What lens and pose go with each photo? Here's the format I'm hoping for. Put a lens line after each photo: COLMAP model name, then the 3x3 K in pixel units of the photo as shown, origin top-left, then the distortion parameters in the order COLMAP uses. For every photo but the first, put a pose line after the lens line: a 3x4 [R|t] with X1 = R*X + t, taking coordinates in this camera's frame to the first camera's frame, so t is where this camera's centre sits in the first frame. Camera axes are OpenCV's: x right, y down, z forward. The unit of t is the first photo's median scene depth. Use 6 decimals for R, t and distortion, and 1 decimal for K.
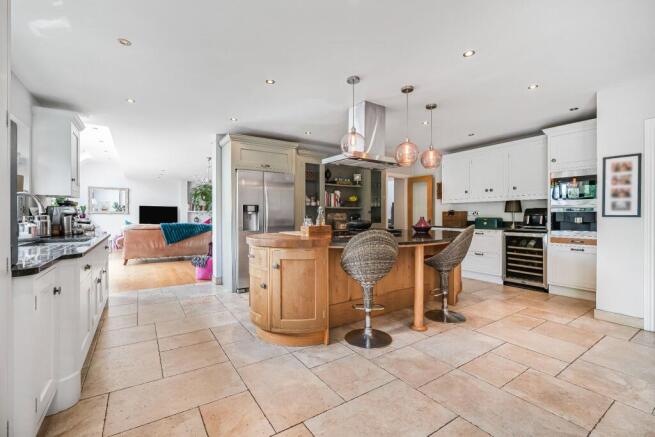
lens RADIAL K [[289.8, 0, 330.7], [0, 289.8, 216.7], [0, 0, 1]] dist [-0.003794, -0.000029]
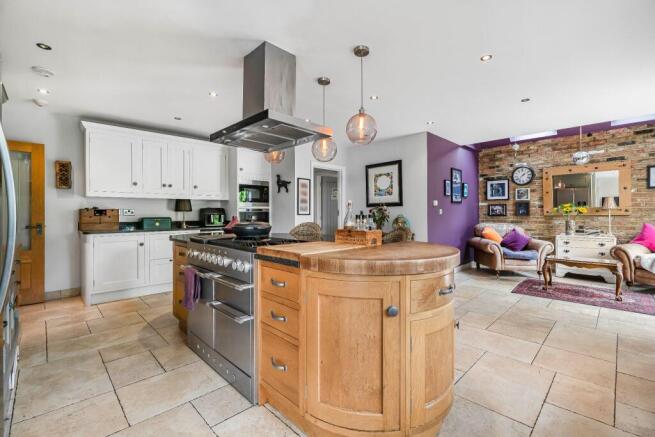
lens RADIAL K [[289.8, 0, 328.3], [0, 289.8, 214.8], [0, 0, 1]] dist [-0.003794, -0.000029]
pose [[-0.181408, -0.002470, 0.983405, -0.414693], [0.007400, 0.999965, 0.003877, -0.004202], [-0.983380, 0.007981, -0.181383, 0.716034]]
